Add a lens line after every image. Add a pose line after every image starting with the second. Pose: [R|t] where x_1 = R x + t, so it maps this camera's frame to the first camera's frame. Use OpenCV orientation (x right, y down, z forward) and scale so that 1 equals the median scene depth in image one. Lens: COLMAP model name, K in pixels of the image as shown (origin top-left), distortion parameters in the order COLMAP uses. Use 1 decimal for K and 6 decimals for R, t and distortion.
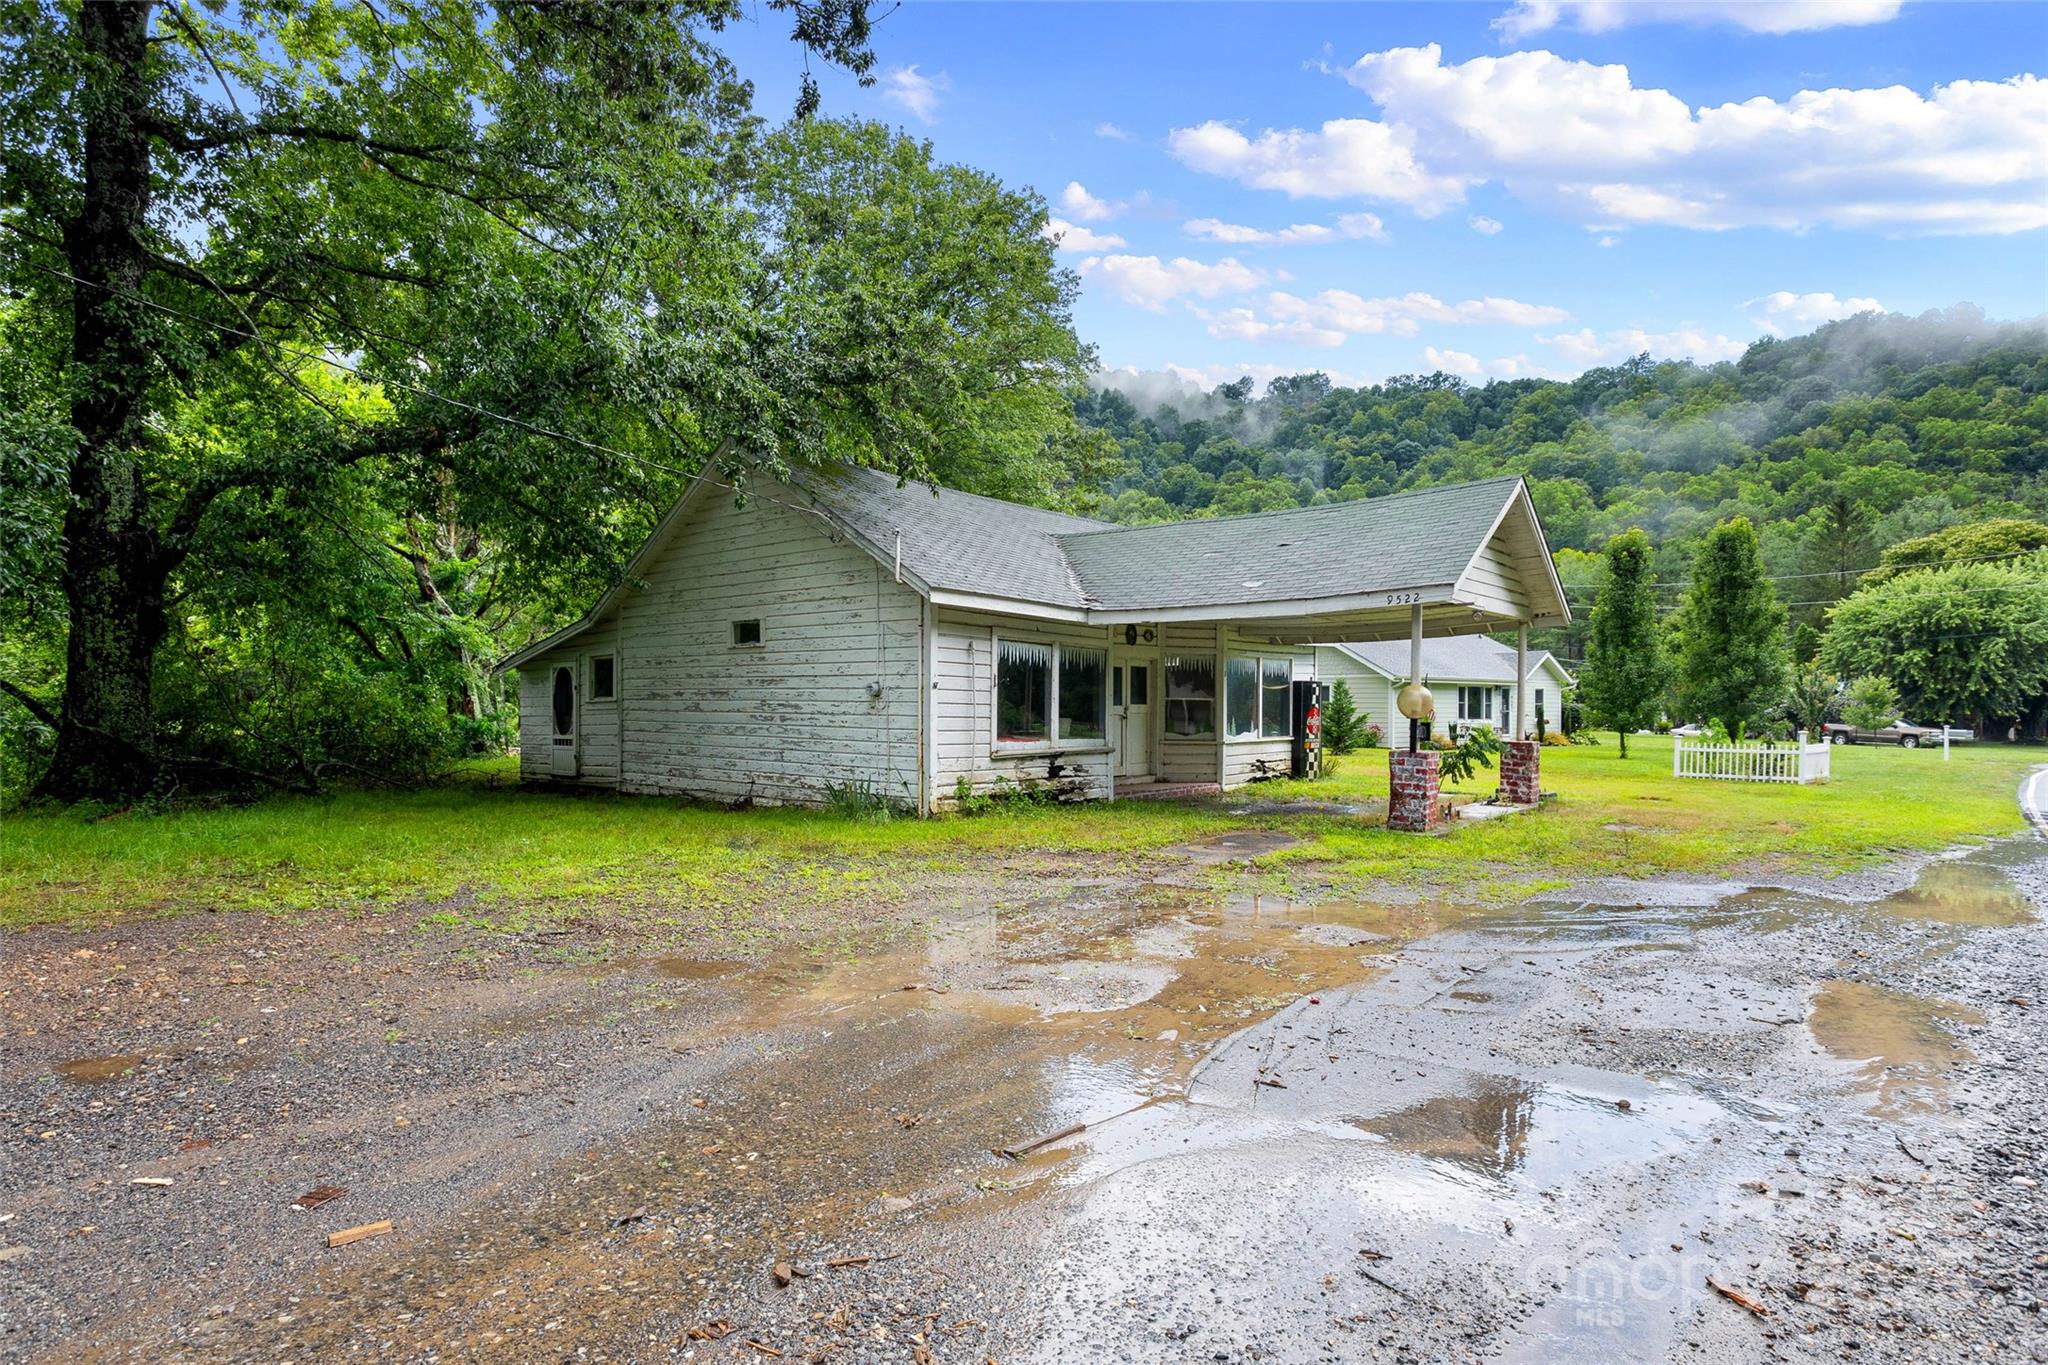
lens RADIAL K [[1055.2, 0, 986.4], [0, 1055.2, 727.5], [0, 0, 1]] dist [0.002707, 0.003167]
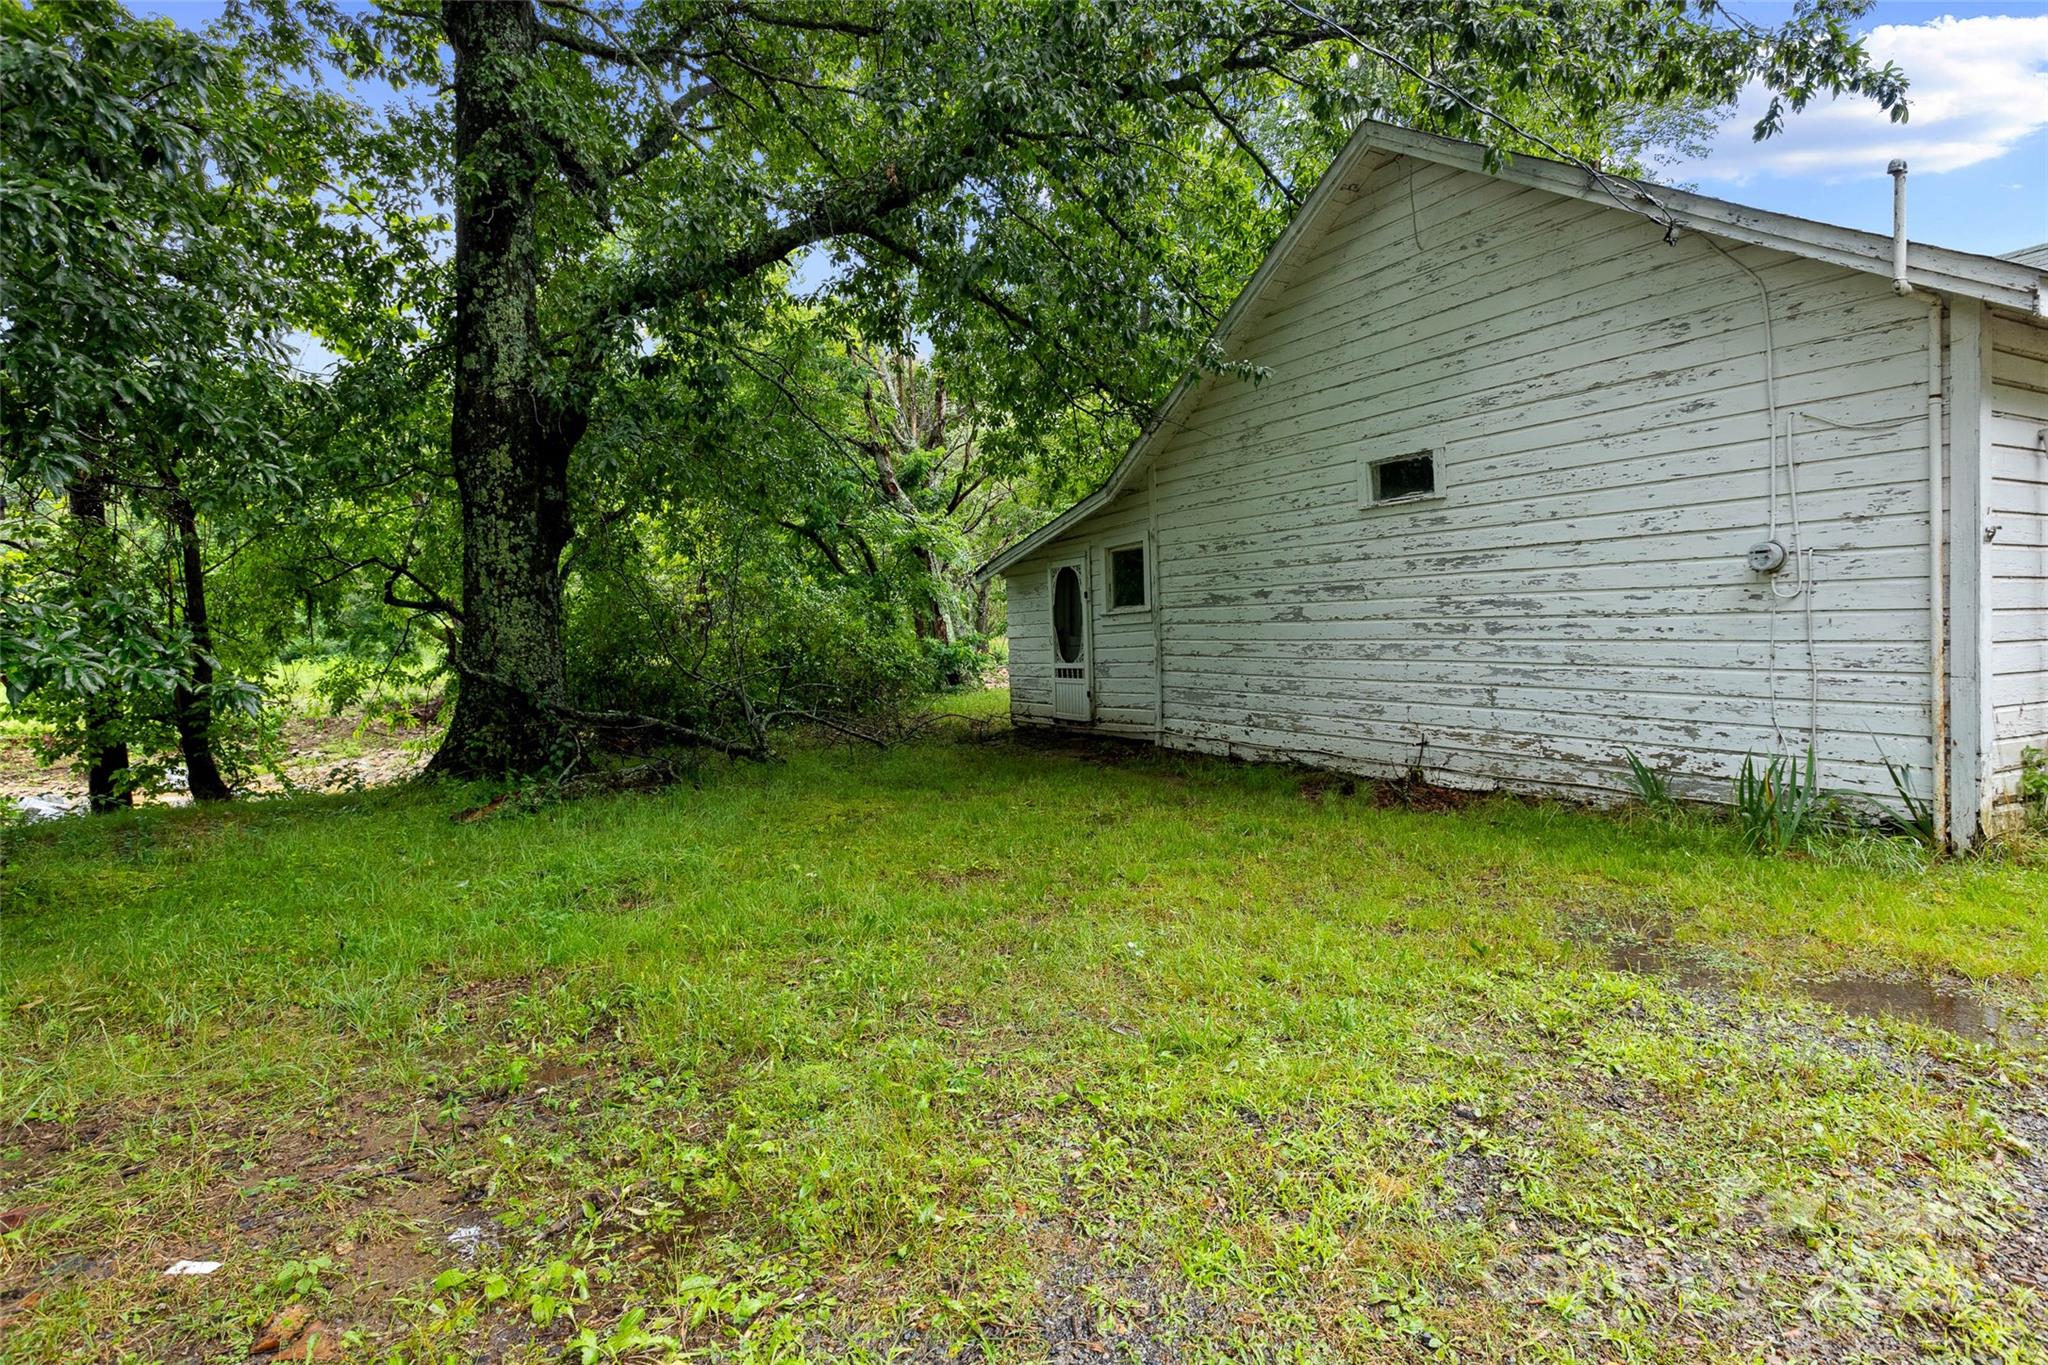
lens RADIAL K [[1055.2, 0, 1025.5], [0, 1055.2, 664.5], [0, 0, 1]] dist [0.002707, 0.003167]
pose [[0.935675, -0.022202, -0.352163, -0.211315], [0.030331, 0.999385, 0.017581, -0.006073], [0.351556, -0.027132, 0.935773, 0.386739]]
